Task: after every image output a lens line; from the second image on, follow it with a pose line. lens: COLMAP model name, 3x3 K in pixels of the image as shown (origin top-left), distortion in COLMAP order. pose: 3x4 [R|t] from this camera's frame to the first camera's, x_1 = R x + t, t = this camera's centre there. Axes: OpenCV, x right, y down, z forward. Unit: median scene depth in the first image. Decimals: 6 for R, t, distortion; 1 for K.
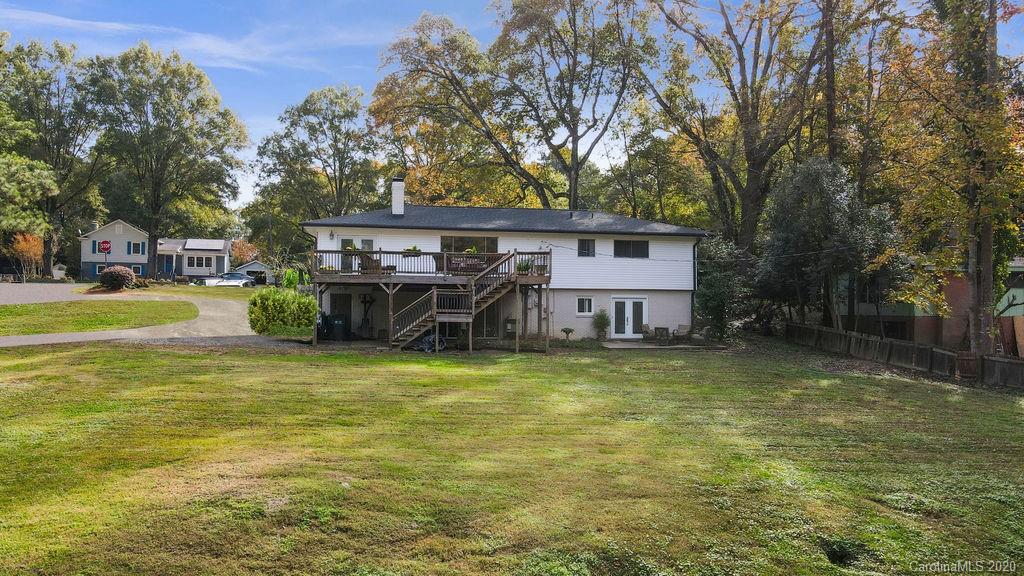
lens RADIAL K [[756.9, 0, 518.6], [0, 756.9, 294.1], [0, 0, 1]] dist [0.002234, 0.010083]
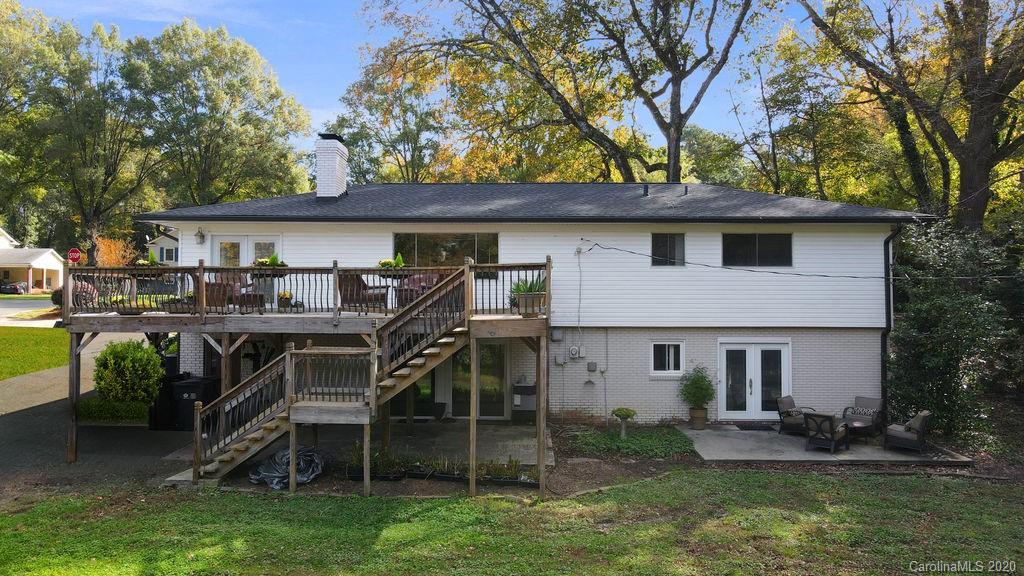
lens RADIAL K [[748.4, 0, 512.0], [0, 748.4, 288.0], [0, 0, 1]] dist [-0.046576, 0.132142]
pose [[0.978656, -0.008109, -0.205346, 0.088384], [0.007324, 0.999963, -0.004582, -0.032051], [0.205376, 0.002981, 0.978679, 0.458412]]
